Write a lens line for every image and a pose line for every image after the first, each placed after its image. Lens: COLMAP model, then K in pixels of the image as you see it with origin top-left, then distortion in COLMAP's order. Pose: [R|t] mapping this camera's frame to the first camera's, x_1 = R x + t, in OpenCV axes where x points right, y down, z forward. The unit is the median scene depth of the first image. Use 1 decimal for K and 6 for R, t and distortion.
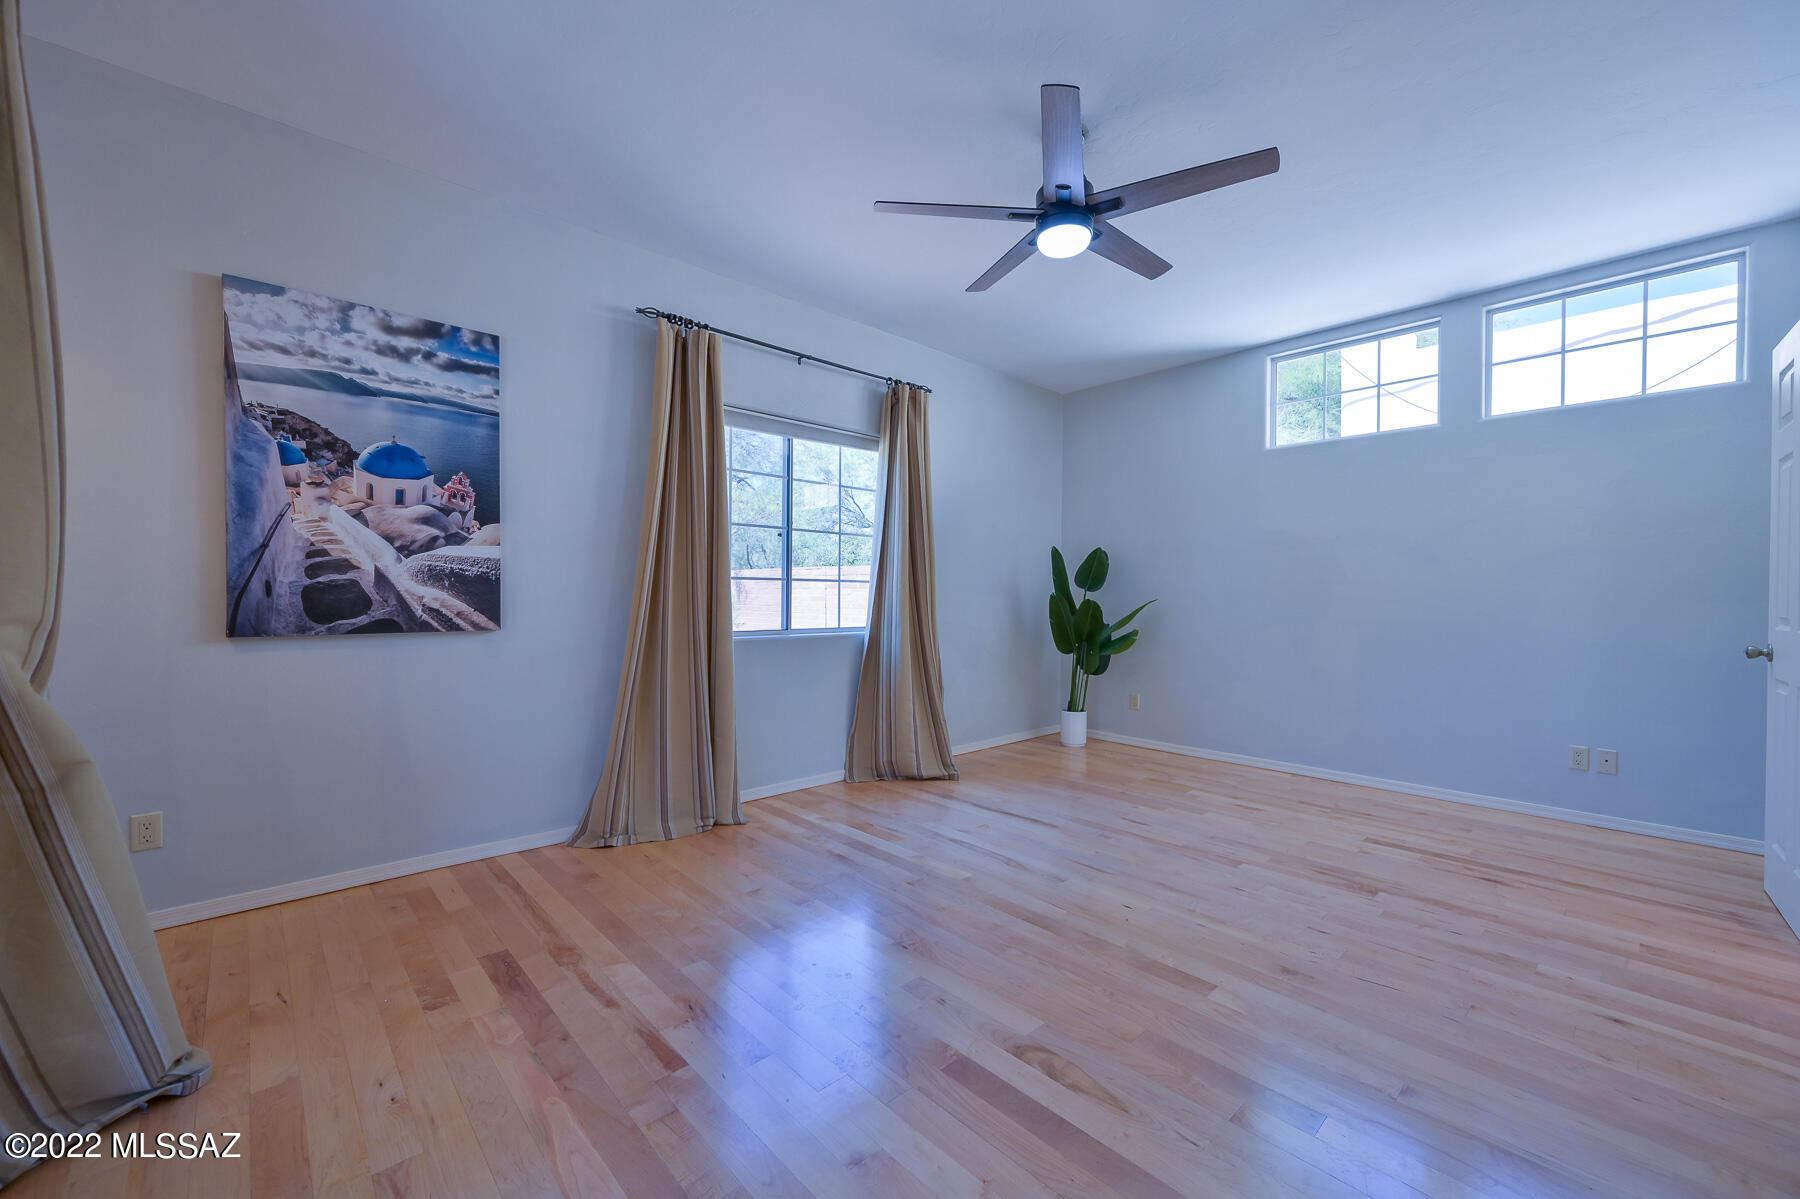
lens RADIAL K [[708.8, 0, 898.3], [0, 708.8, 599.6], [0, 0, 1]] dist [-0.000894, 0.000324]
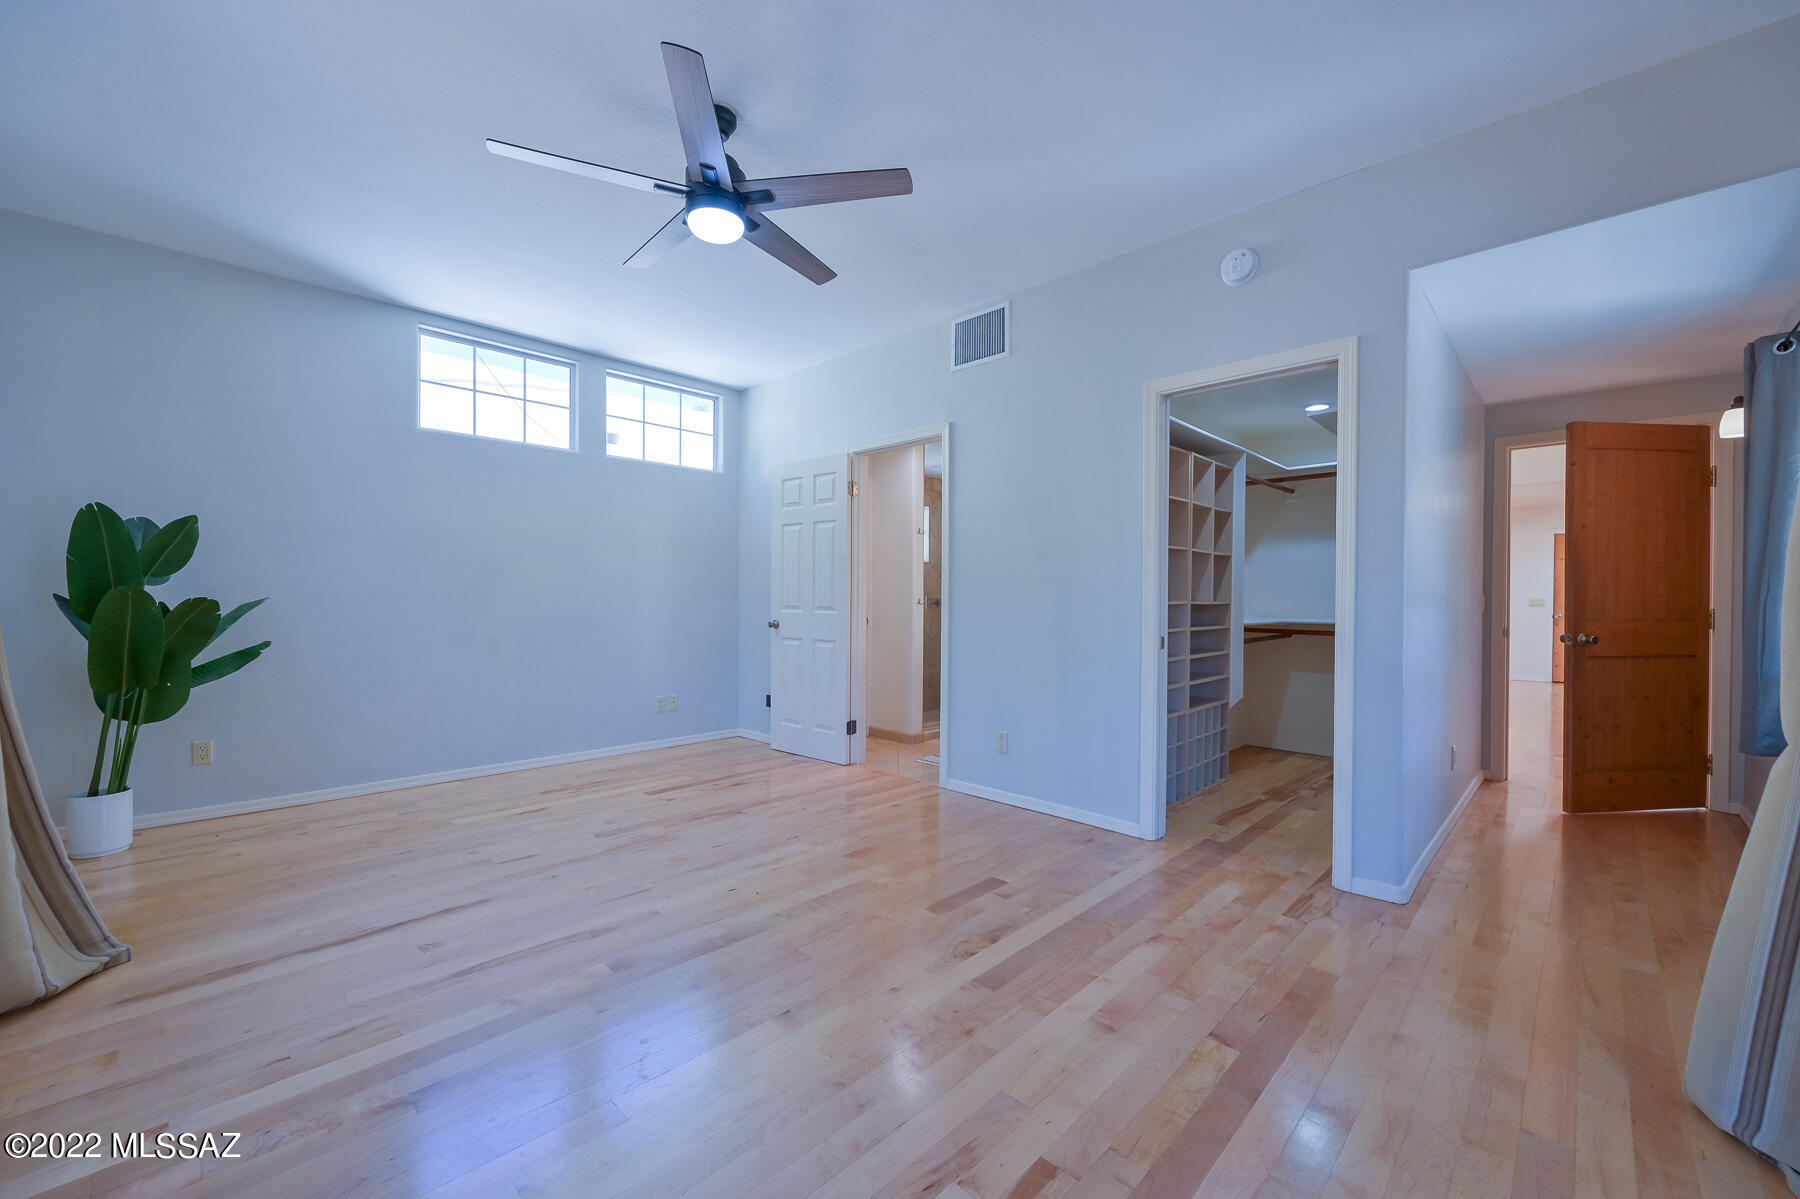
lens RADIAL K [[708.8, 0, 903.2], [0, 708.8, 608.5], [0, 0, 1]] dist [-0.000894, 0.000324]
pose [[-0.053377, -0.021462, 0.998344, -0.515761], [0.000853, 0.999768, 0.021538, -0.006114], [-0.998574, 0.002001, -0.053346, 0.559588]]
